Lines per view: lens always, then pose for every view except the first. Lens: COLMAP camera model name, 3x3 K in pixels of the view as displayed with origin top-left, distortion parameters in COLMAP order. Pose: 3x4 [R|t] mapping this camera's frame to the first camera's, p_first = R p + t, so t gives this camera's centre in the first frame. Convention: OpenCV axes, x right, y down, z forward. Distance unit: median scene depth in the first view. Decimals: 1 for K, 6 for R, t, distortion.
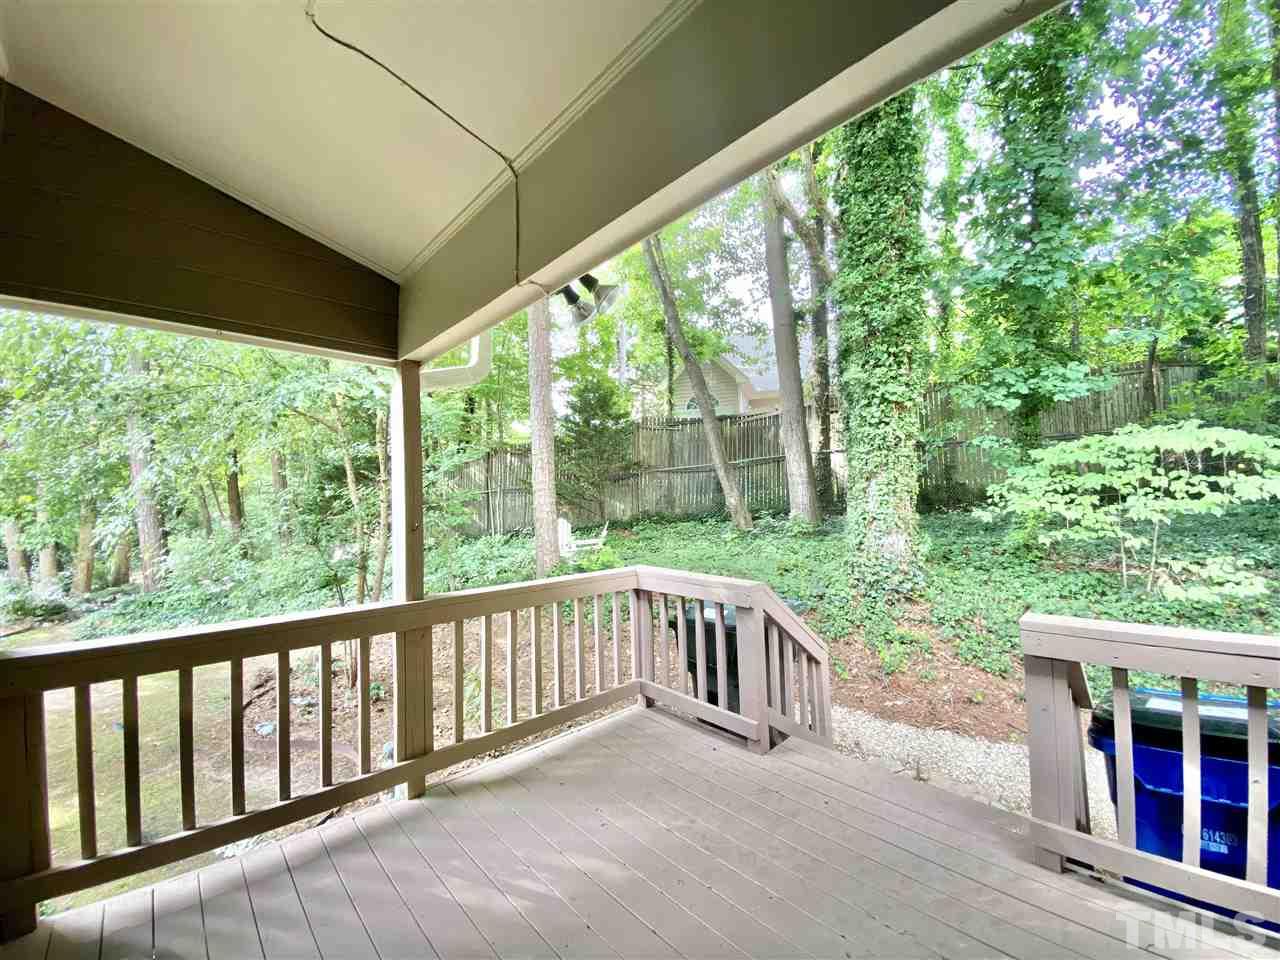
lens RADIAL K [[518.4, 0, 640.7], [0, 518.4, 481.8], [0, 0, 1]] dist [0.020856, -0.020134]
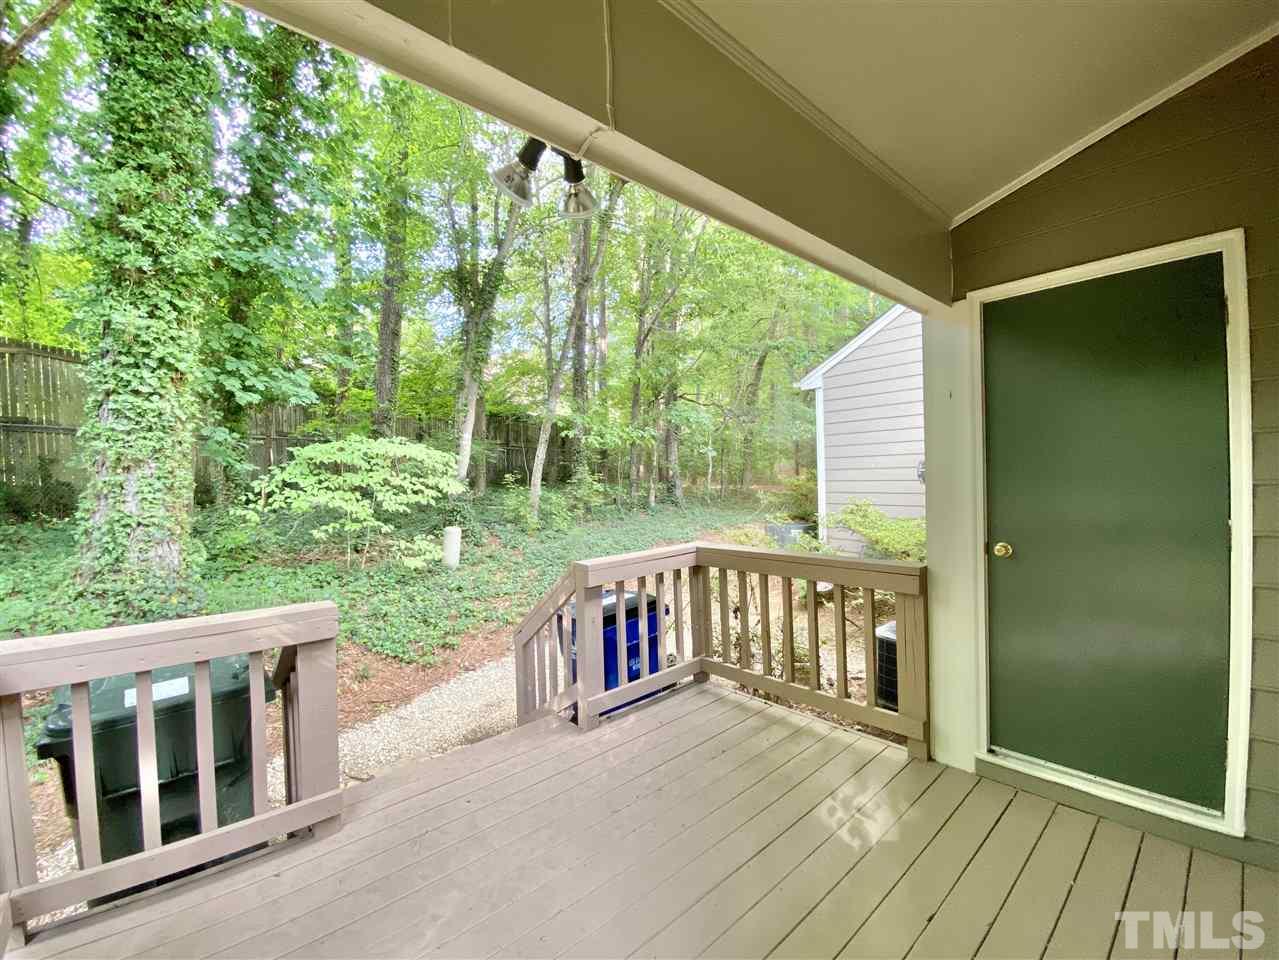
lens RADIAL K [[532.6, 0, 636.7], [0, 532.6, 482.7], [0, 0, 1]] dist [0.022749, -0.021893]
pose [[0.023348, 0.022319, 0.999478, -0.329086], [-0.010627, 0.999700, -0.022075, 0.026359], [-0.999671, -0.010107, 0.023578, 0.350758]]
